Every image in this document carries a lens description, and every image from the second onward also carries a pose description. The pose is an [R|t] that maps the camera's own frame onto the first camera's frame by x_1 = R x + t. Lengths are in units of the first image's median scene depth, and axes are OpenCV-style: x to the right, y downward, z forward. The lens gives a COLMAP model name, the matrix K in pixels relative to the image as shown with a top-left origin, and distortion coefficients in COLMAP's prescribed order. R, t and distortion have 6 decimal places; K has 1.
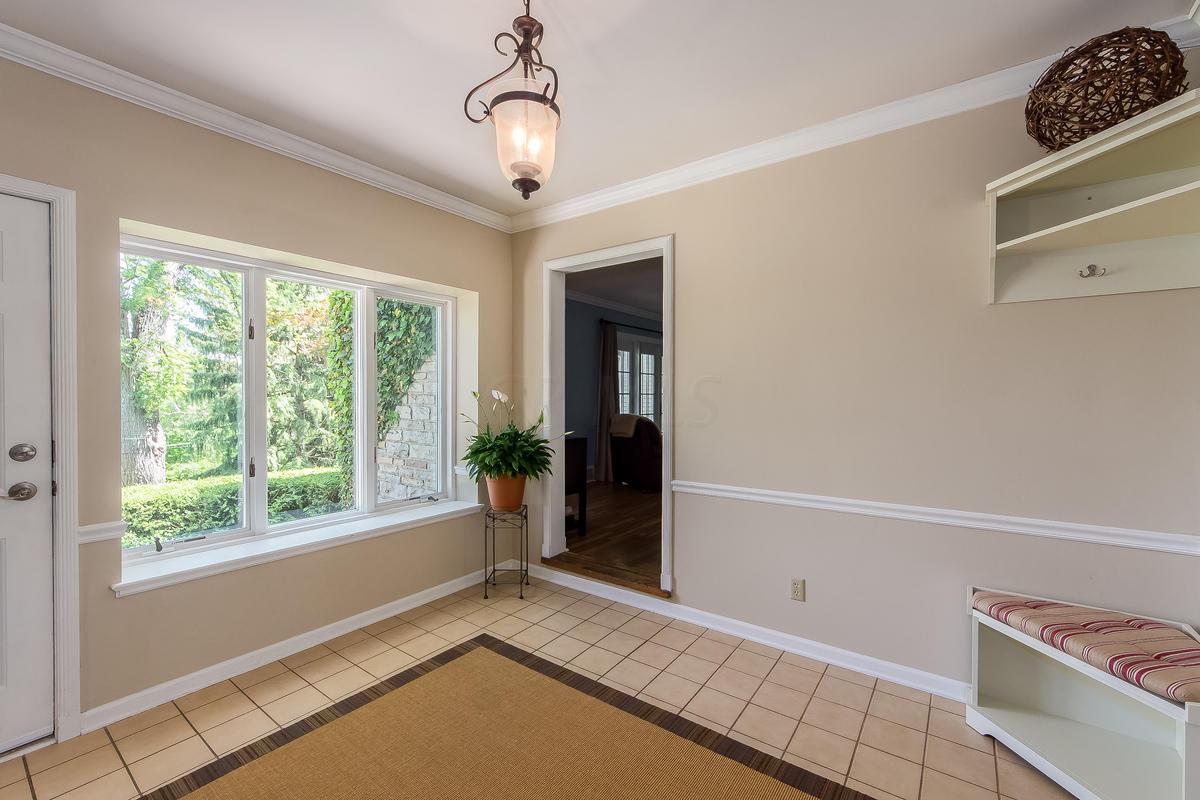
lens RADIAL K [[490.2, 0, 599.8], [0, 490.2, 396.5], [0, 0, 1]] dist [-0.000269, -0.000268]
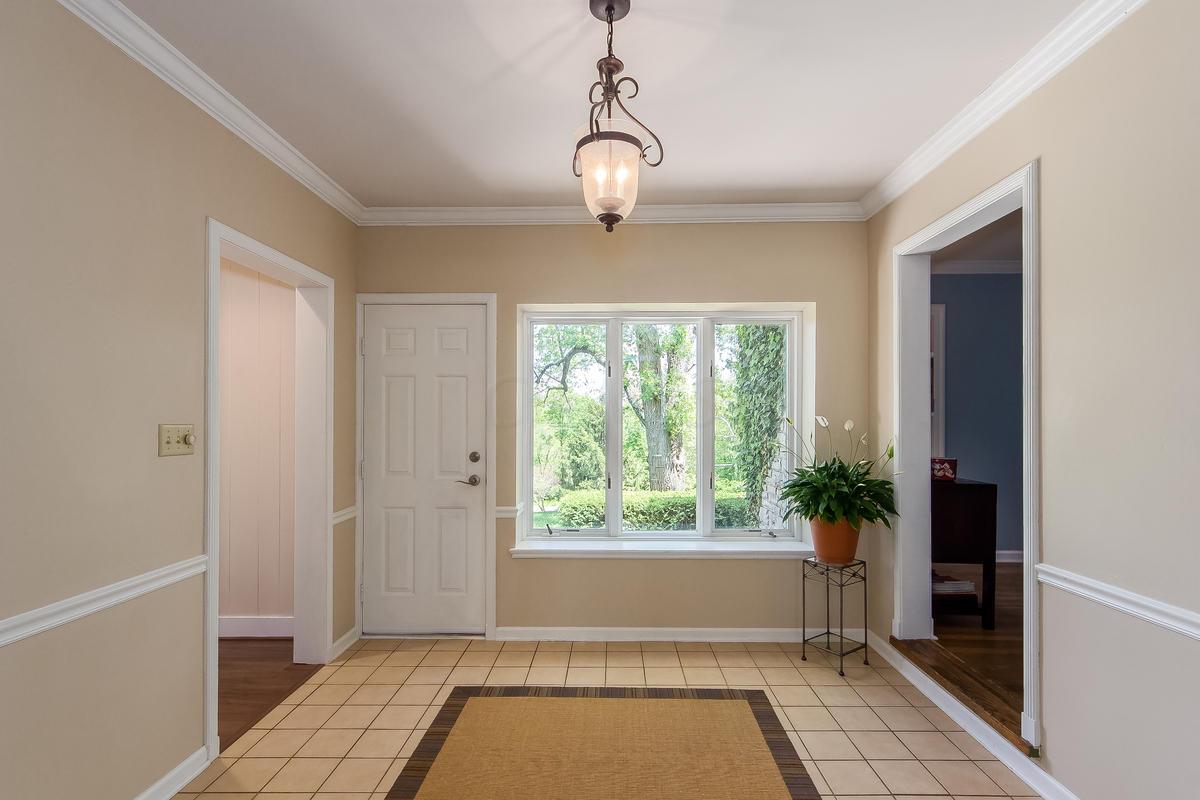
lens RADIAL K [[553.5, 0, 600.0], [0, 553.5, 411.9], [0, 0, 1]] dist [0.013641, -0.001748]
pose [[0.587466, -0.014029, -0.809128, 0.357169], [-0.000467, 0.999844, -0.017675, -0.003374], [0.809249, 0.010761, 0.587367, 0.140461]]
